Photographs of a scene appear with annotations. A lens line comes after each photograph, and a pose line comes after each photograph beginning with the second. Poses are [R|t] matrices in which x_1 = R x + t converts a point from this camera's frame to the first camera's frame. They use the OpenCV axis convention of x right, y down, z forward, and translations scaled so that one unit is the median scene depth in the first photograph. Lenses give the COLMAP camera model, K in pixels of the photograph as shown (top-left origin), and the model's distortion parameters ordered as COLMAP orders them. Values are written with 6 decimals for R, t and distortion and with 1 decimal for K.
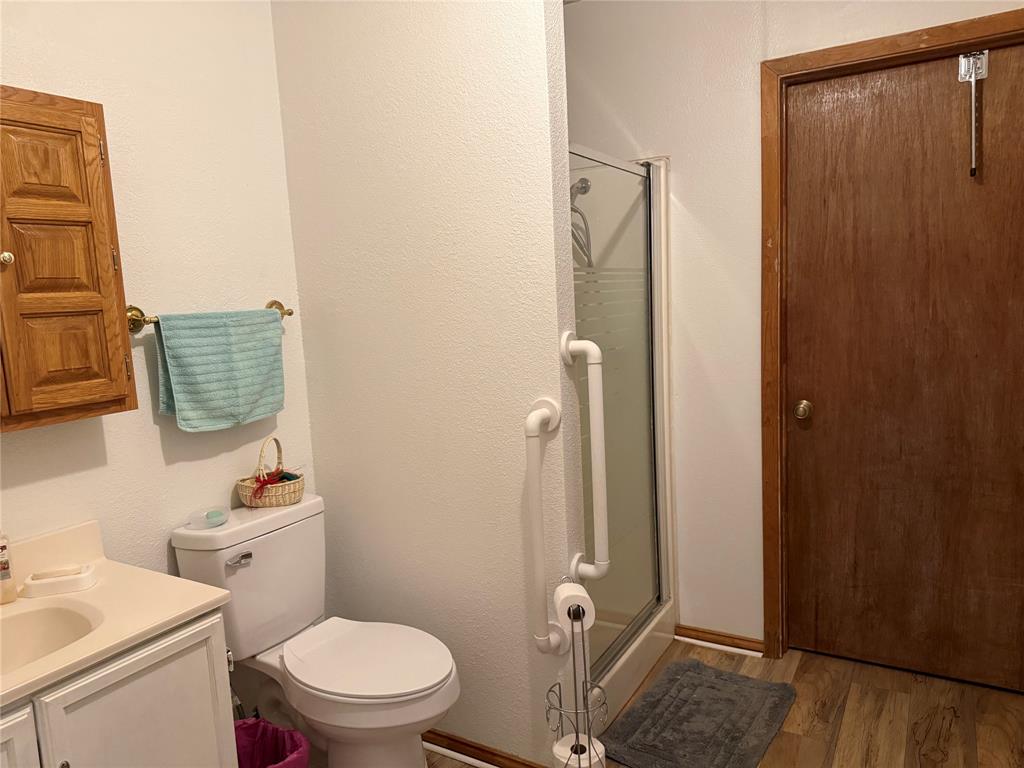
lens RADIAL K [[720.5, 0, 535.4], [0, 720.5, 395.1], [0, 0, 1]] dist [0.027874, -0.056203]
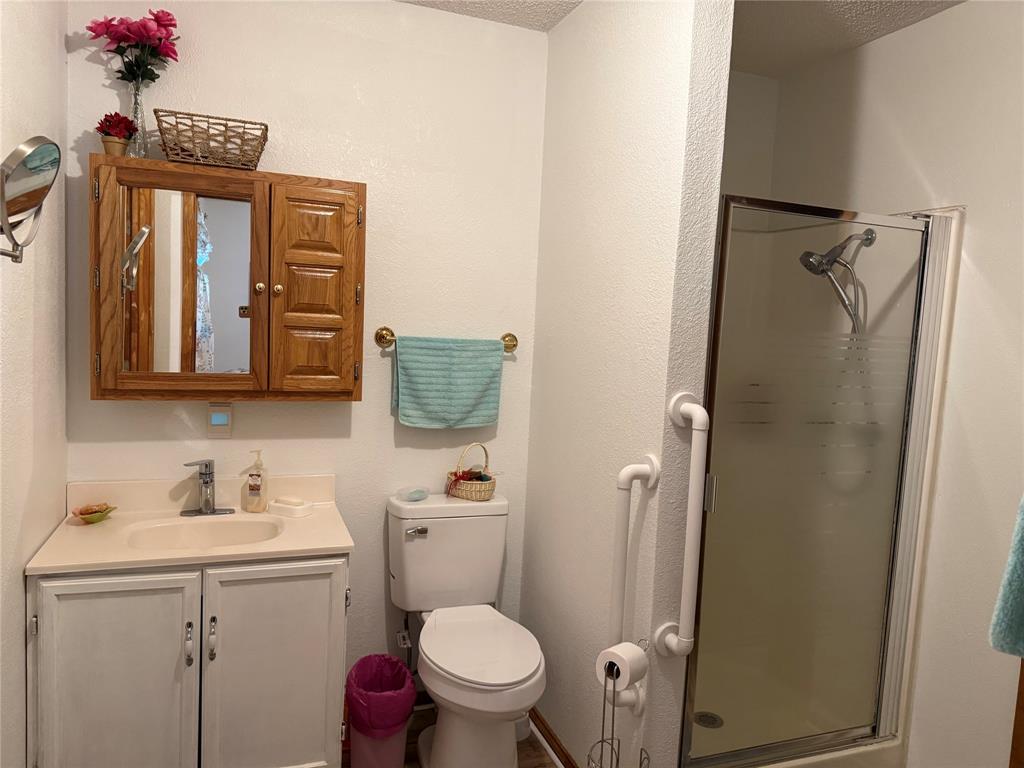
lens RADIAL K [[720.5, 0, 534.3], [0, 720.5, 402.1], [0, 0, 1]] dist [0.027874, -0.056203]
pose [[0.770240, 0.155749, -0.618444, 0.501304], [-0.176017, 0.983972, 0.028584, -0.069117], [0.612984, 0.086840, 0.785309, 0.108298]]
